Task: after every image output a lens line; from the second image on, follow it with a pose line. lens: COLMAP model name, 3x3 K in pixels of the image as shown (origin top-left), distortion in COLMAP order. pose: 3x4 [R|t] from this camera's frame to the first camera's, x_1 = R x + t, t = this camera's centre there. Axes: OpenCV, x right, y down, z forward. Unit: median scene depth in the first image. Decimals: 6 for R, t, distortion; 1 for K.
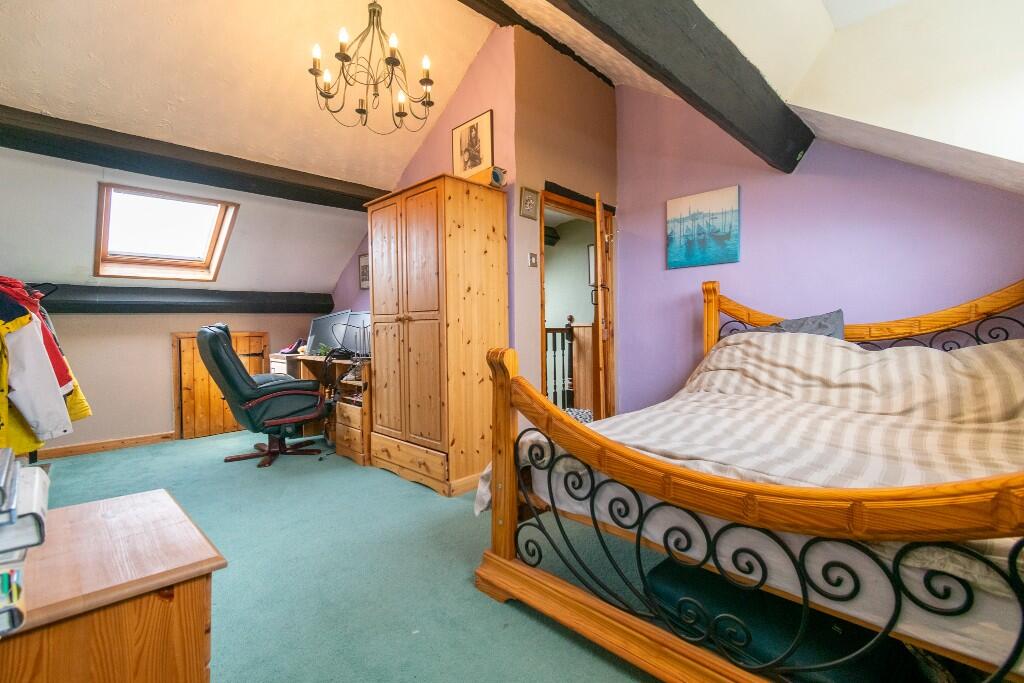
lens RADIAL K [[452.4, 0, 513.7], [0, 452.4, 339.8], [0, 0, 1]] dist [0.003154, -0.001215]
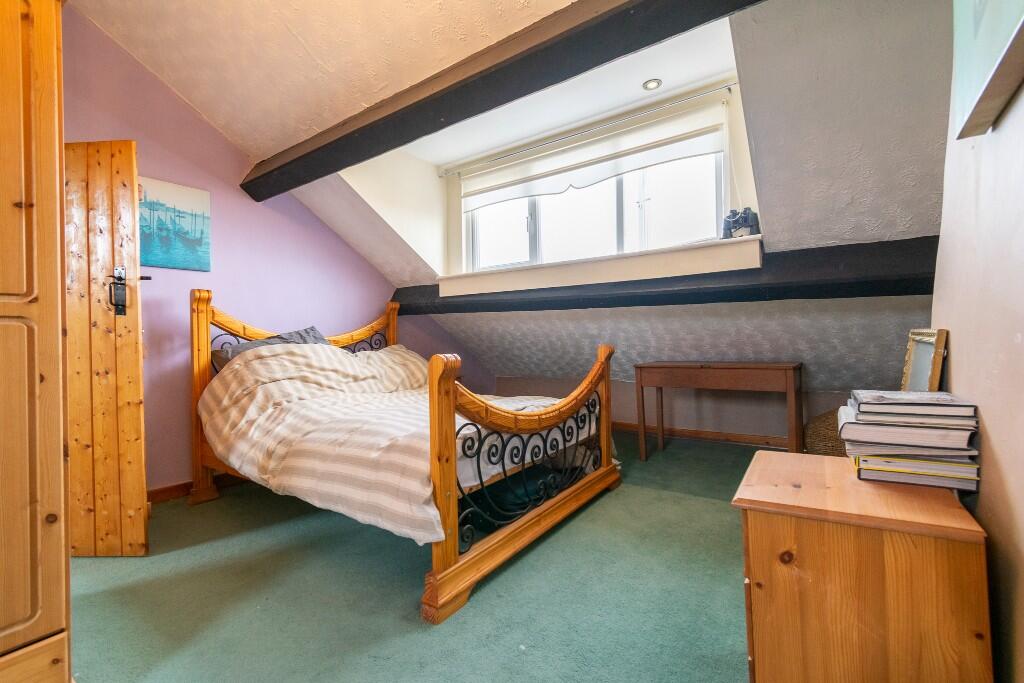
lens RADIAL K [[452.4, 0, 513.7], [0, 452.4, 337.0], [0, 0, 1]] dist [0.003154, -0.001215]
pose [[-0.174349, 0.009239, 0.984641, -0.776987], [0.042028, 0.999115, -0.001933, -0.009777], [-0.983787, 0.041046, -0.174583, 0.769246]]
